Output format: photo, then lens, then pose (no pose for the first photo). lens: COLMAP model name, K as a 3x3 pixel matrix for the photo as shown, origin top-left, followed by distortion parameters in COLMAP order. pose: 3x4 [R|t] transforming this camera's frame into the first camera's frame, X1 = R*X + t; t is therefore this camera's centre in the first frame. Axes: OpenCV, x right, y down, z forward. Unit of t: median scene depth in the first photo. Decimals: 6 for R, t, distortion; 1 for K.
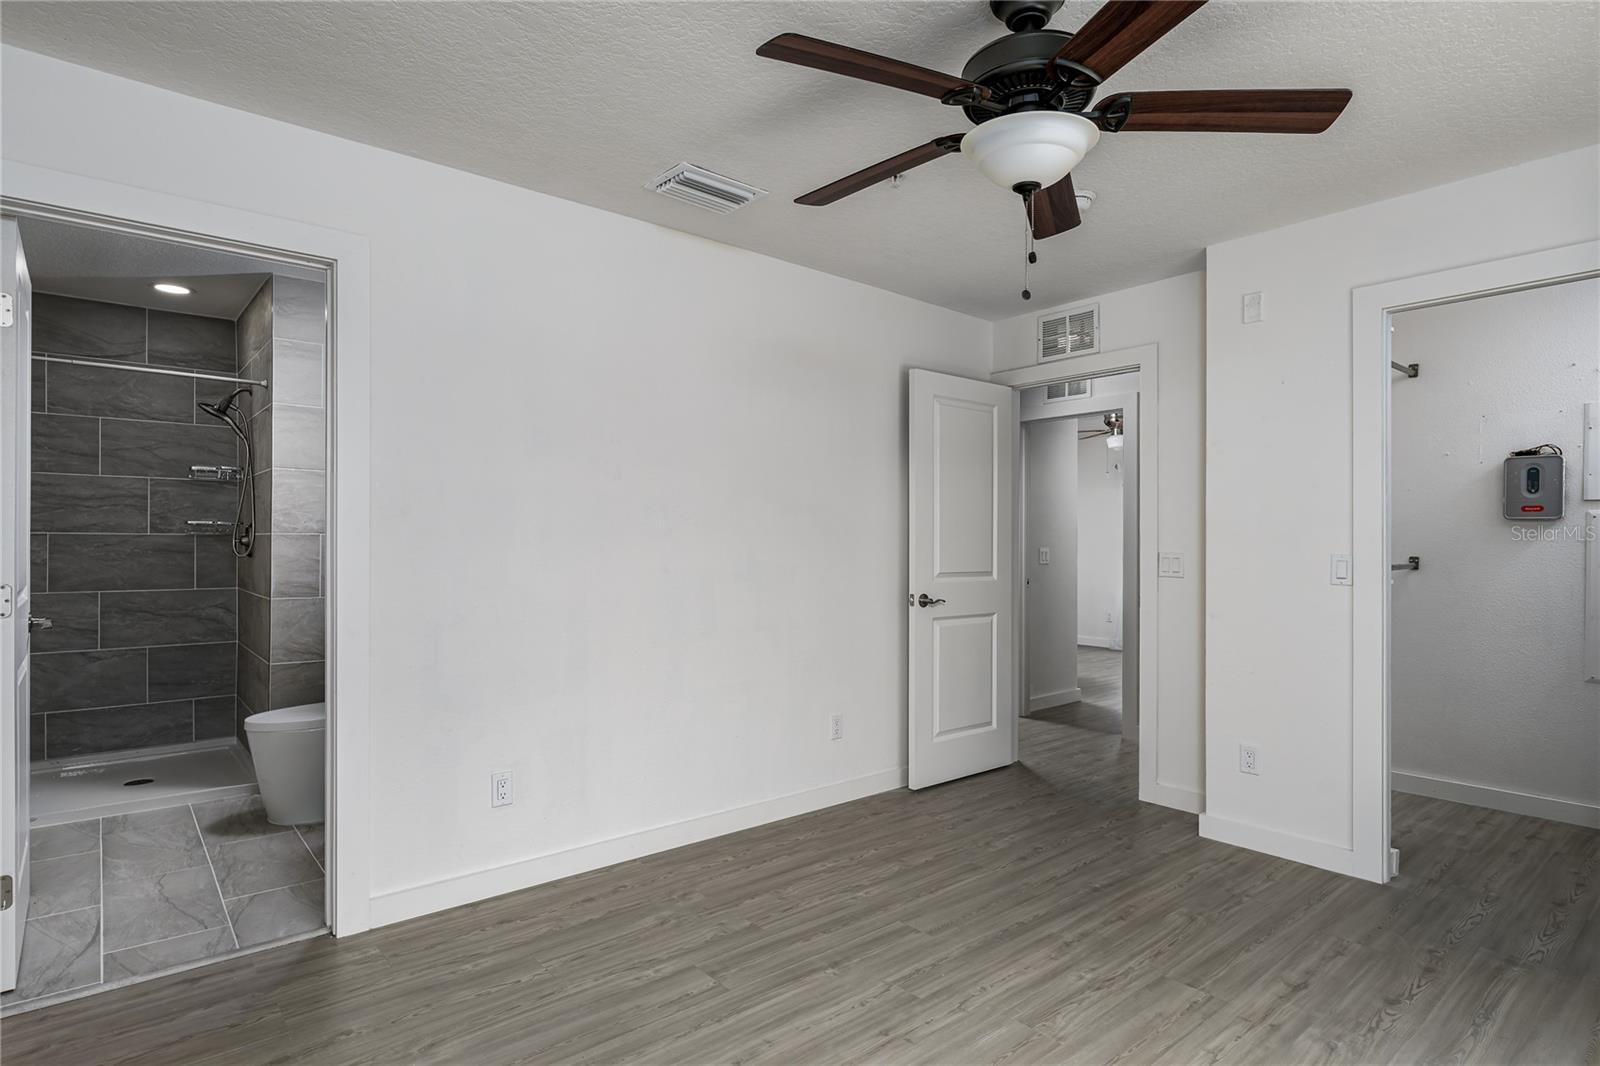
lens RADIAL K [[844.2, 0, 831.8], [0, 844.2, 520.1], [0, 0, 1]] dist [-0.016173, 0.002433]
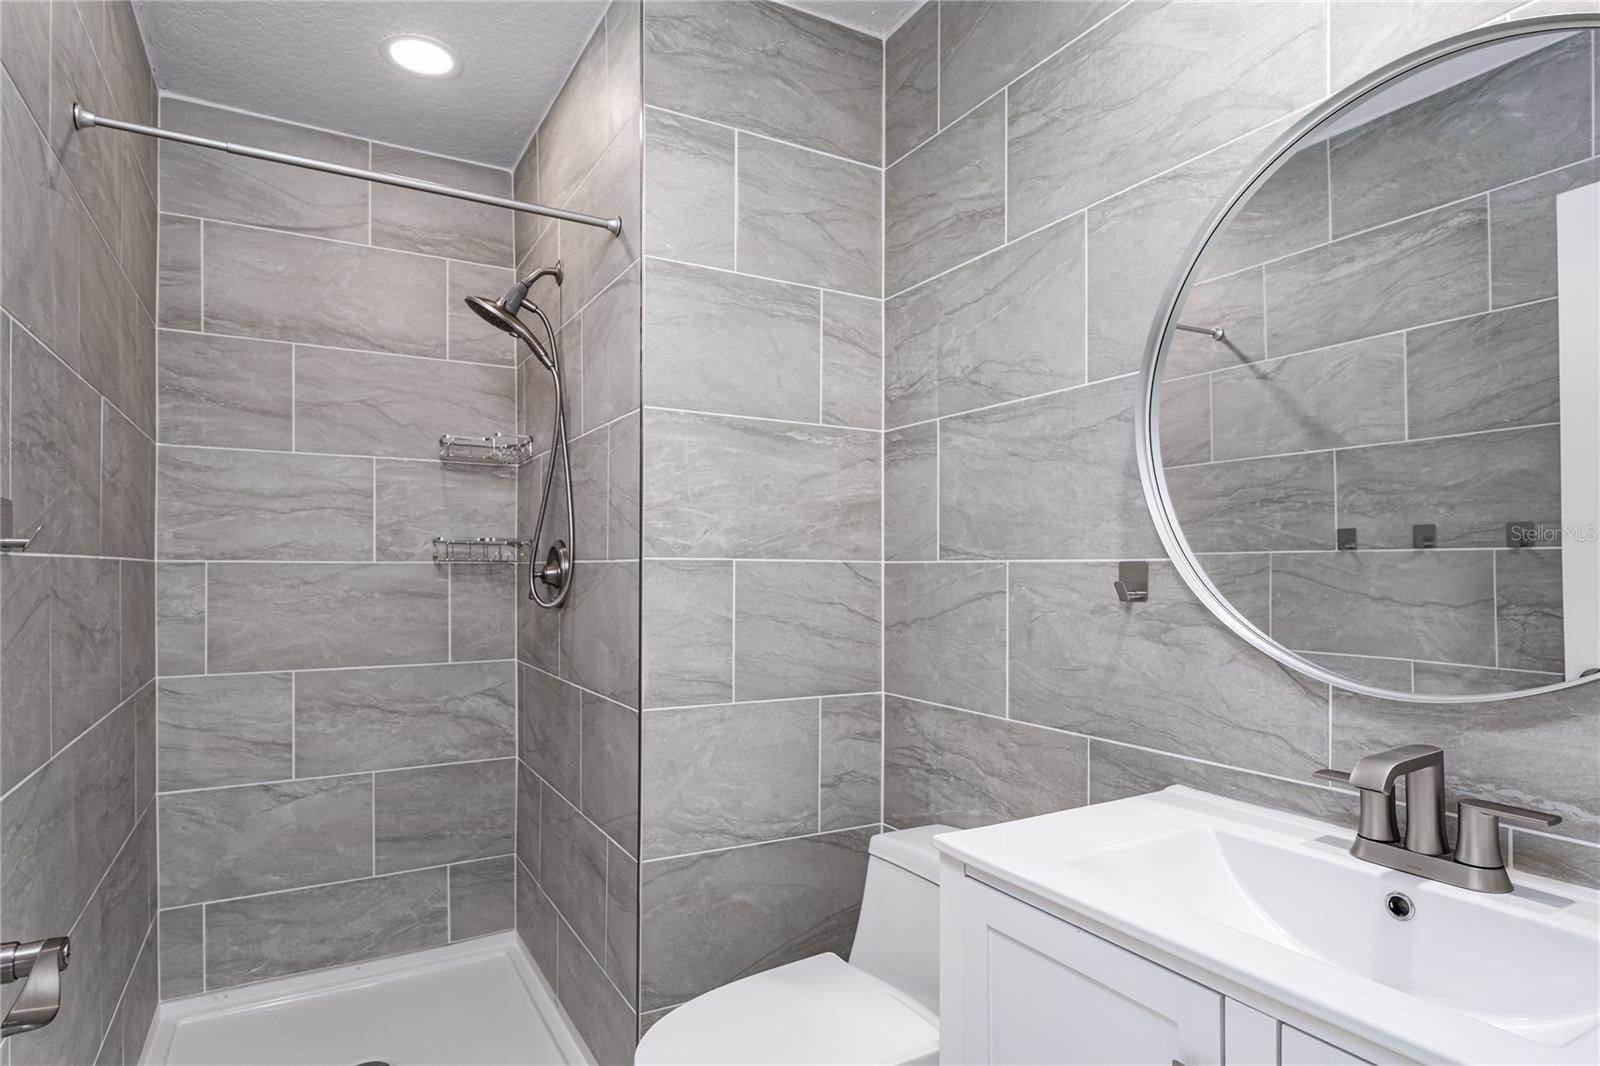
lens RADIAL K [[844.2, 0, 804.3], [0, 844.2, 541.6], [0, 0, 1]] dist [-0.016173, 0.002433]
pose [[0.982772, -0.010317, -0.184531, -0.460971], [0.009014, 0.999928, -0.007896, 0.010438], [0.184600, 0.006096, 0.982795, 0.537562]]
